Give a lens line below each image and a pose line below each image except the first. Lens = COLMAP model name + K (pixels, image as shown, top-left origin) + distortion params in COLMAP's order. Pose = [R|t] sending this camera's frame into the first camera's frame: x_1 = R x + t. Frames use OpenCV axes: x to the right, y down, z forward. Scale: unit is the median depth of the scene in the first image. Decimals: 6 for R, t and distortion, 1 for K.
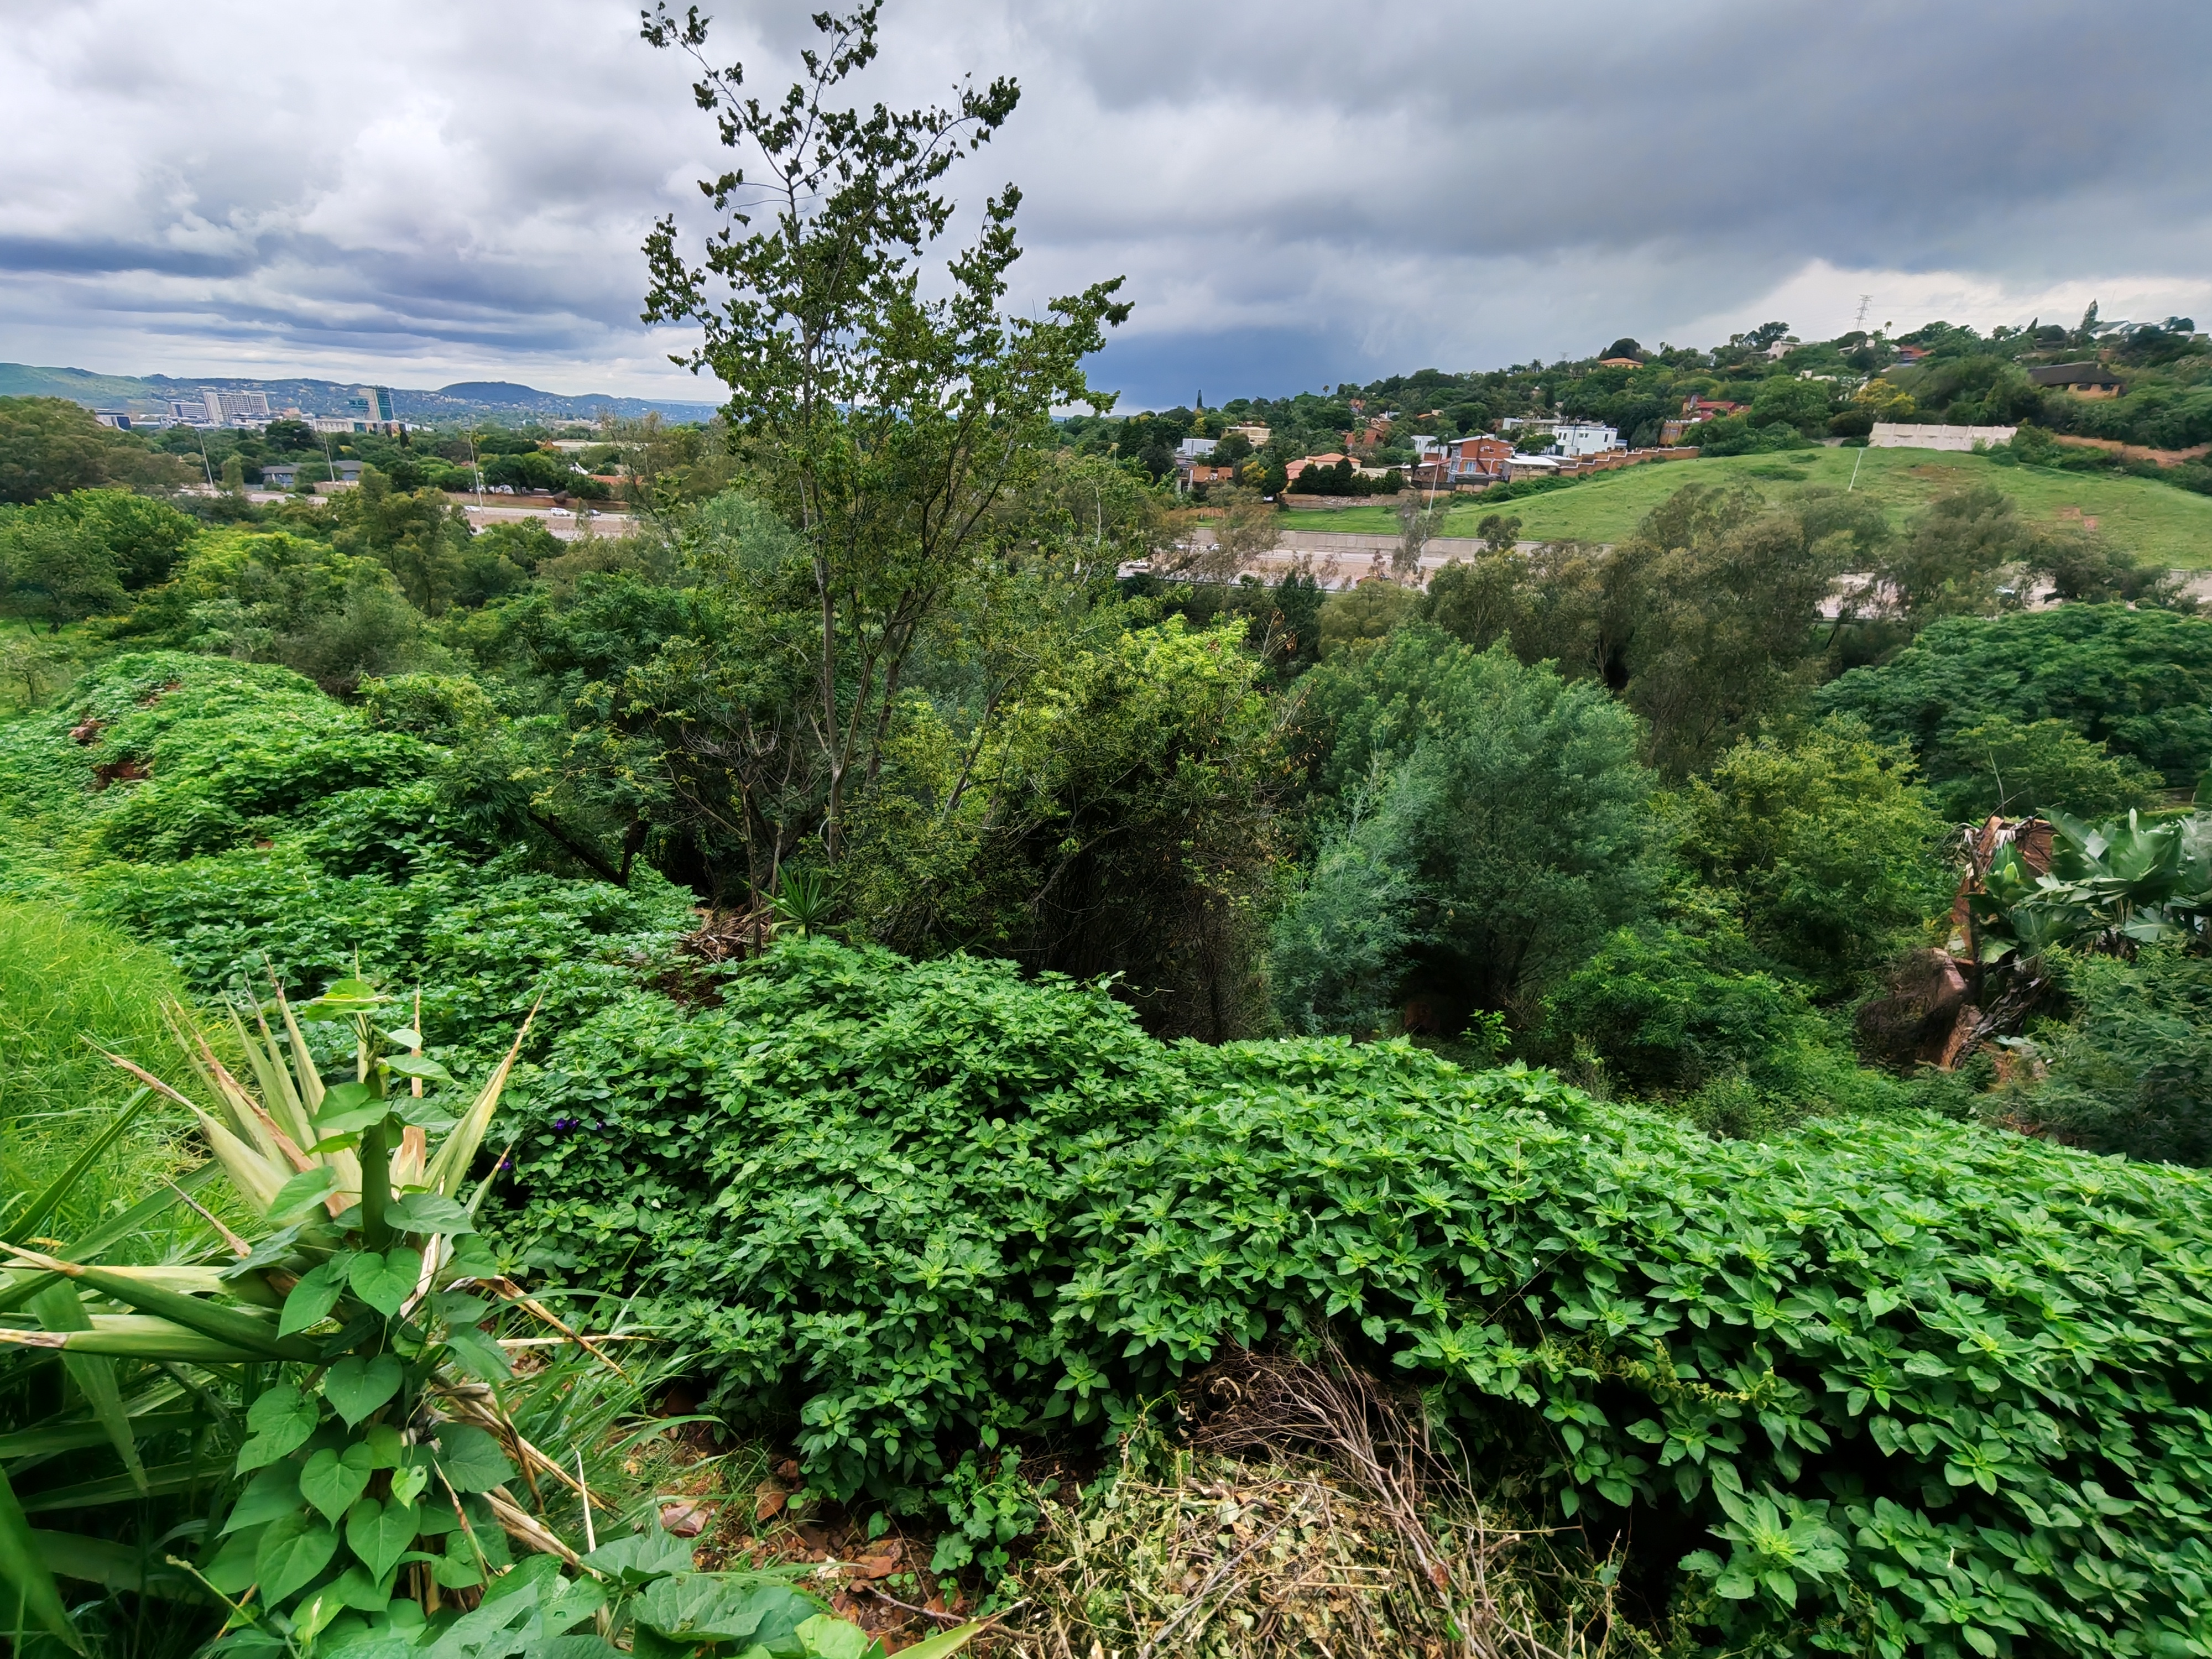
lens RADIAL K [[999.9, 0, 1097.2], [0, 999.9, 820.7], [0, 0, 1]] dist [0.003892, 0.001213]
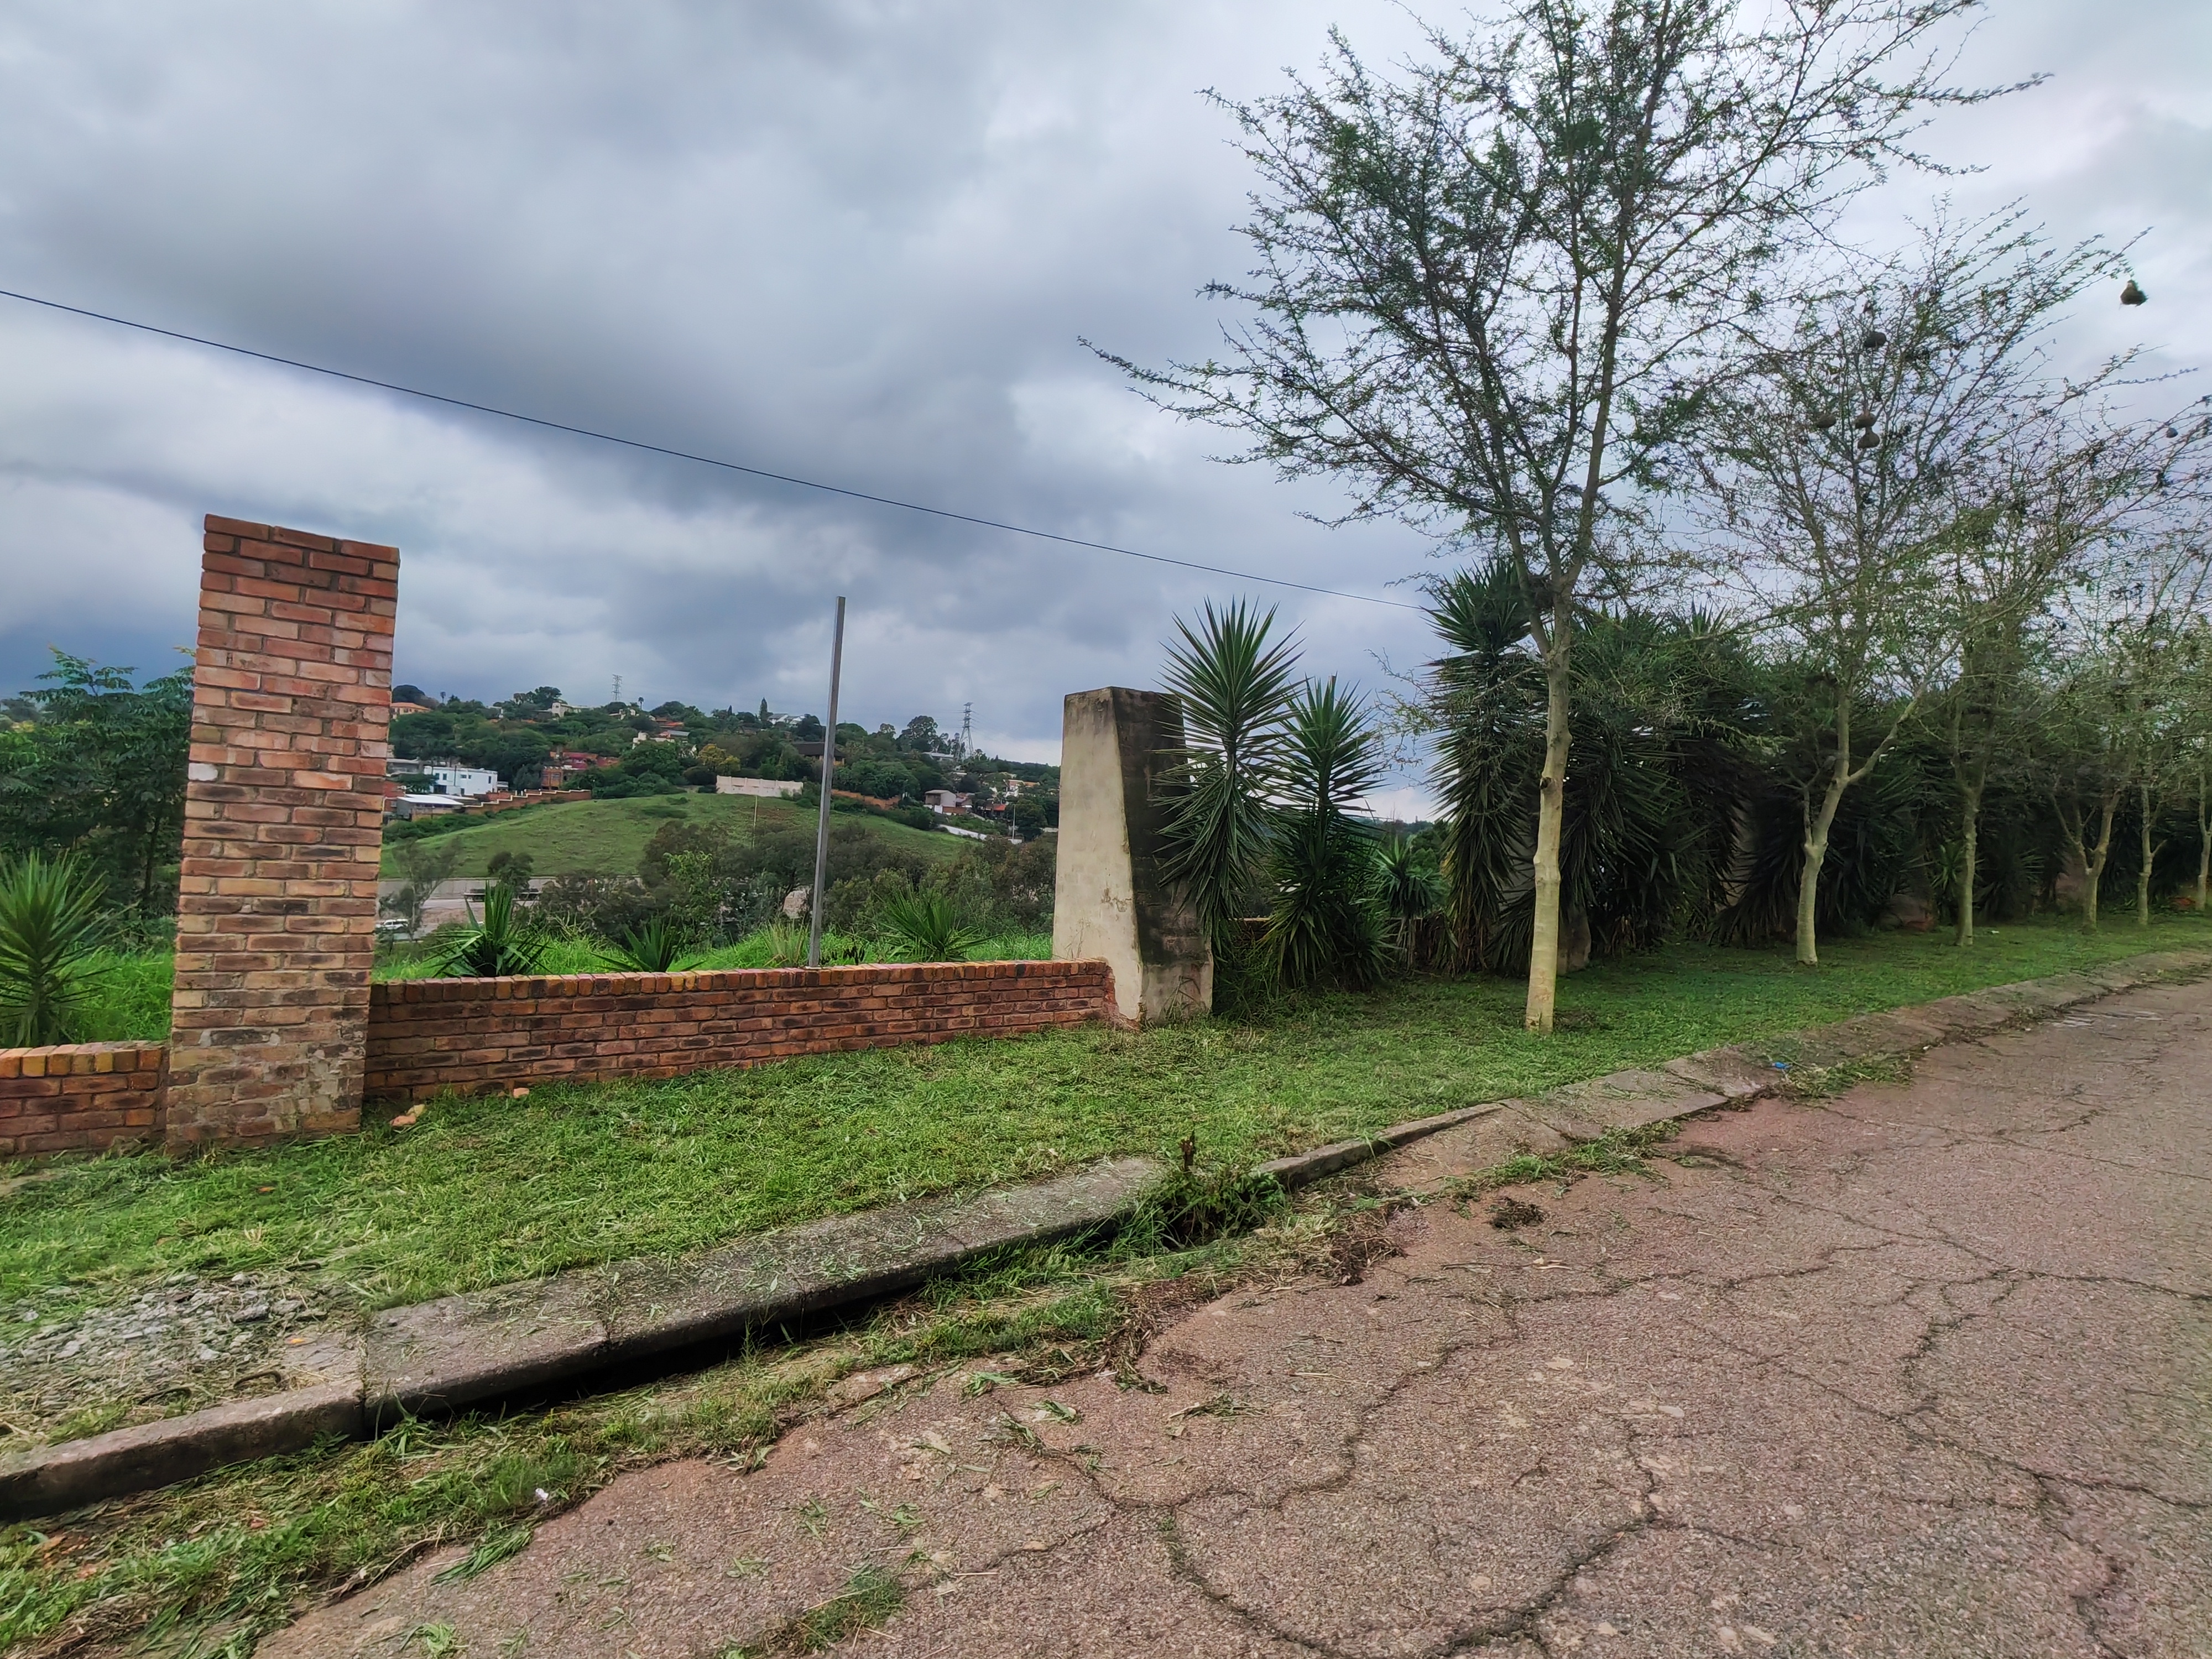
lens RADIAL K [[999.9, 0, 1097.8], [0, 999.9, 826.2], [0, 0, 1]] dist [0.003892, 0.001213]
pose [[0.429043, -0.015536, 0.903151, -0.958639], [0.294545, 0.947608, -0.123623, -0.137376], [-0.853912, 0.319058, 0.411140, 0.314013]]
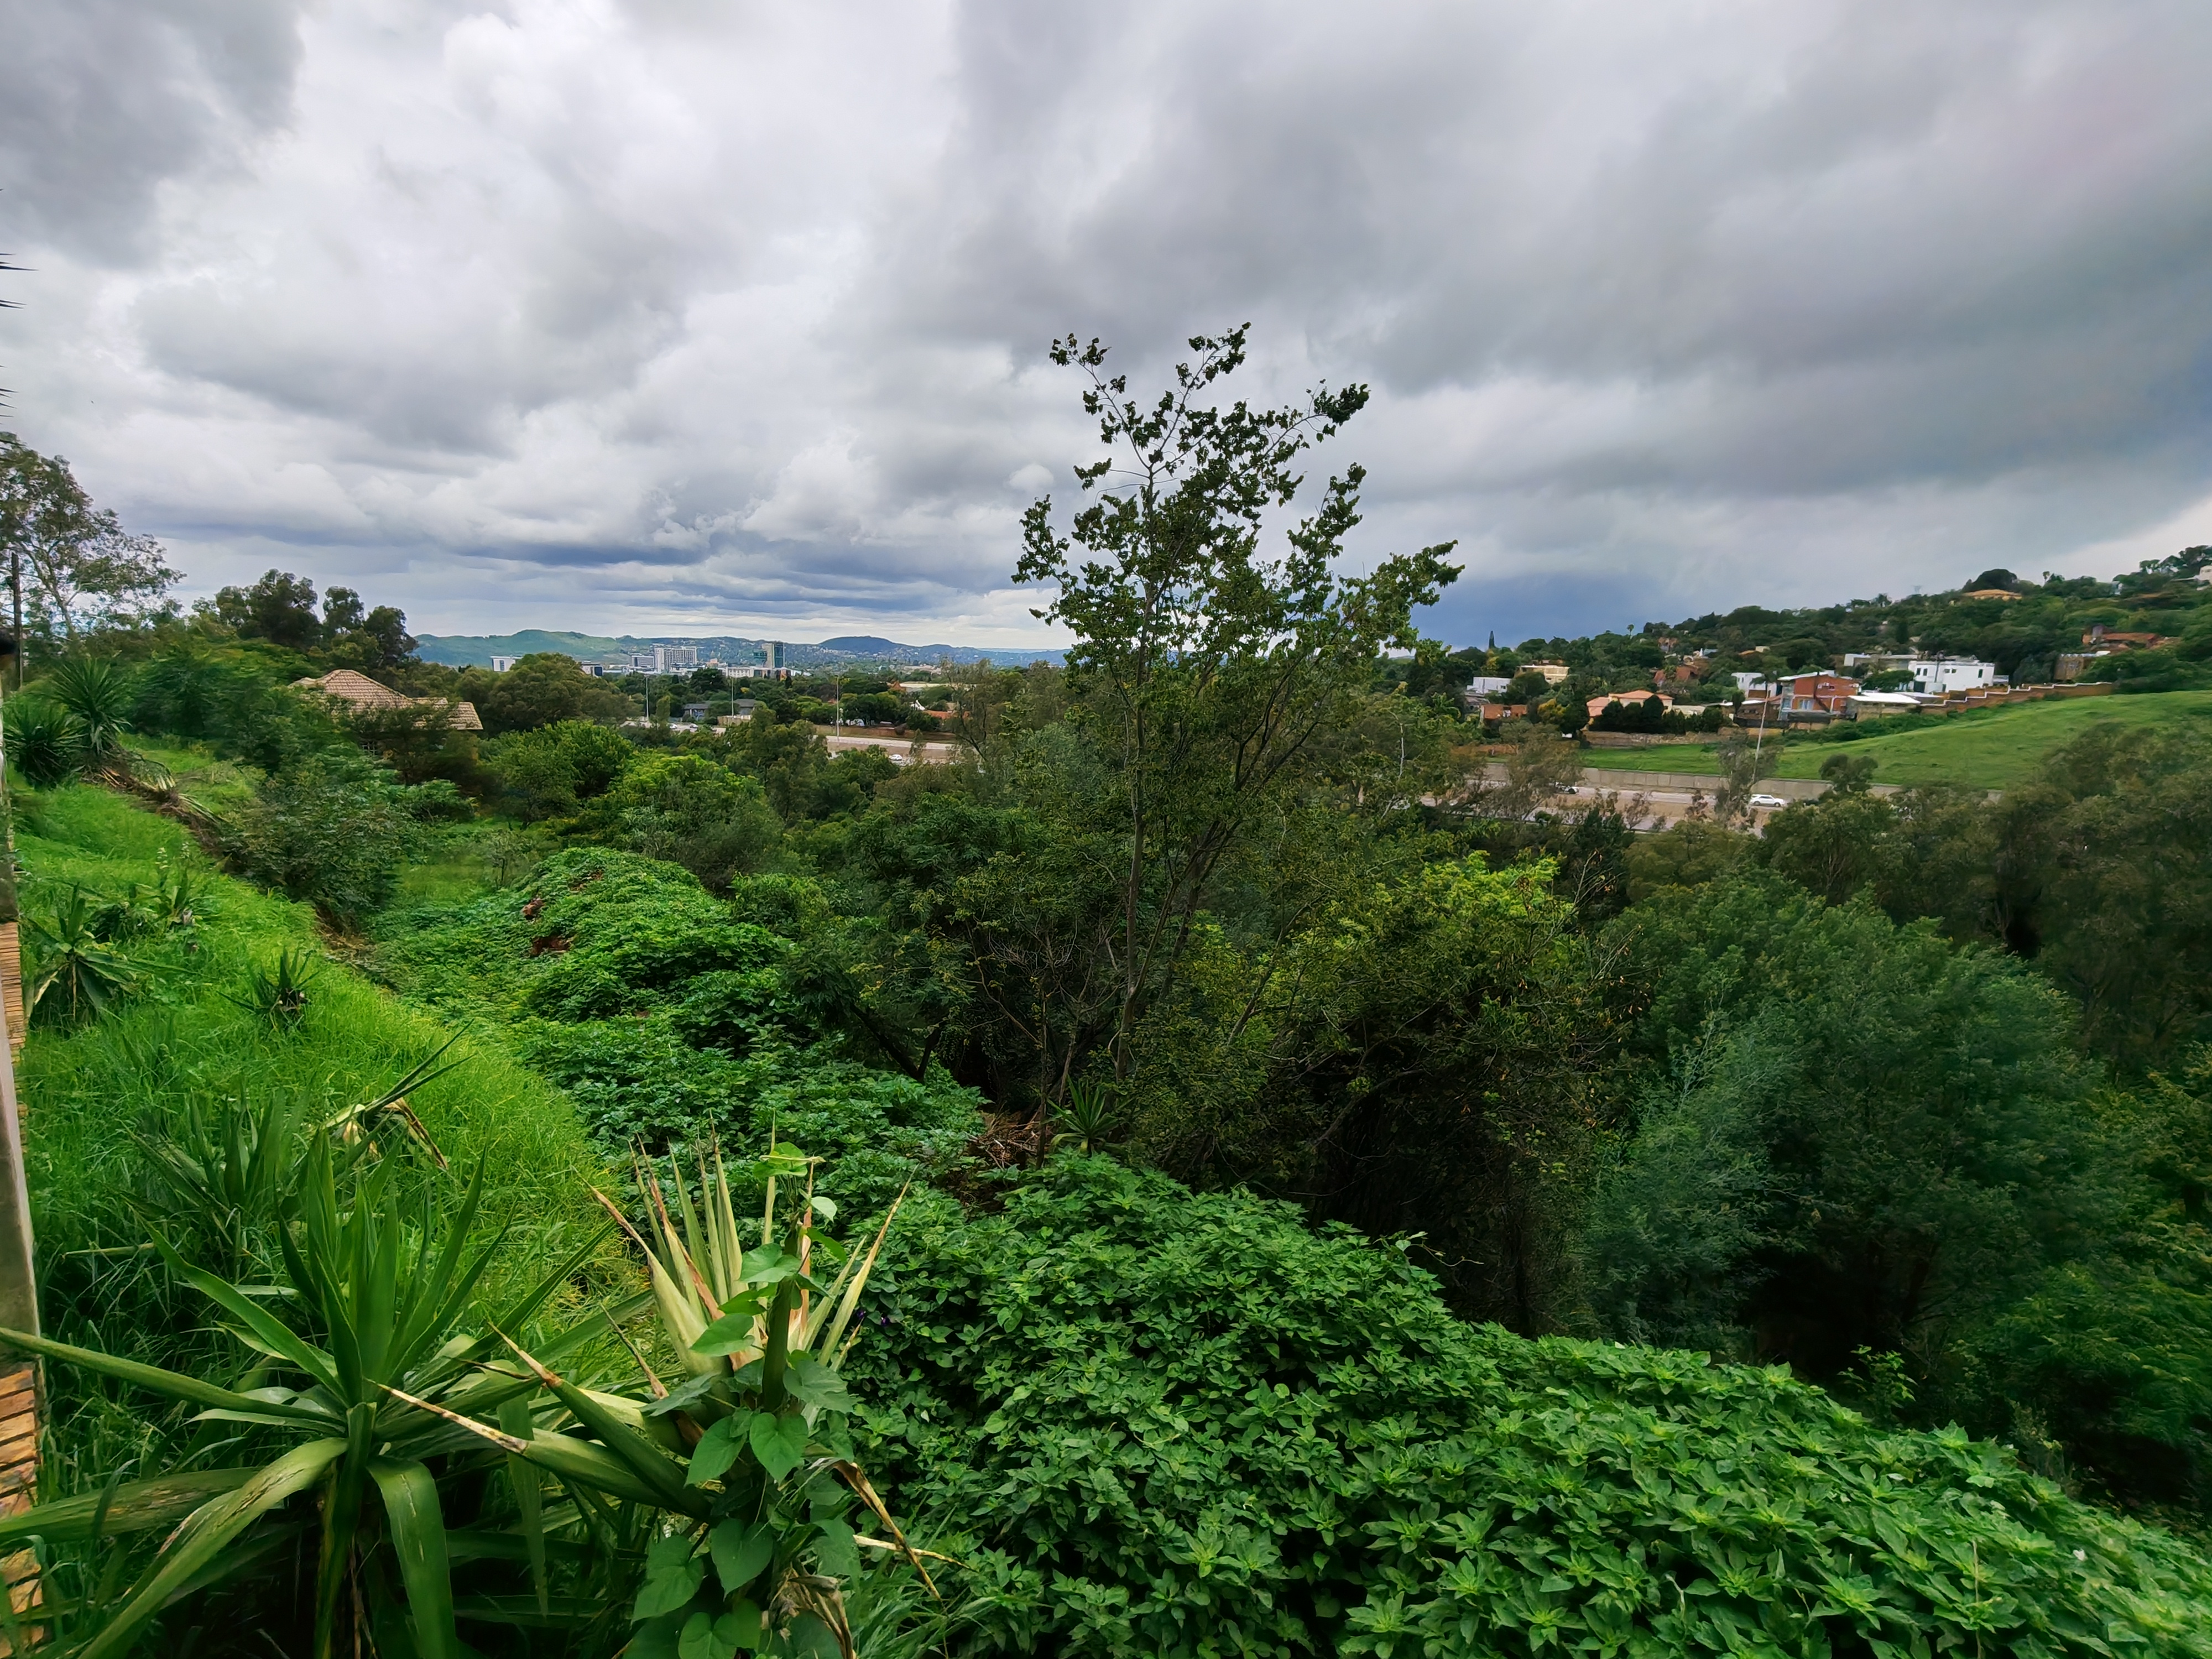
lens RADIAL K [[999.9, 0, 1103.7], [0, 999.9, 828.0], [0, 0, 1]] dist [0.003892, 0.001213]
pose [[0.964517, 0.033659, -0.261868, -0.020995], [-0.088942, 0.975290, -0.202236, 0.001065], [0.248590, 0.218352, 0.943677, -0.009644]]
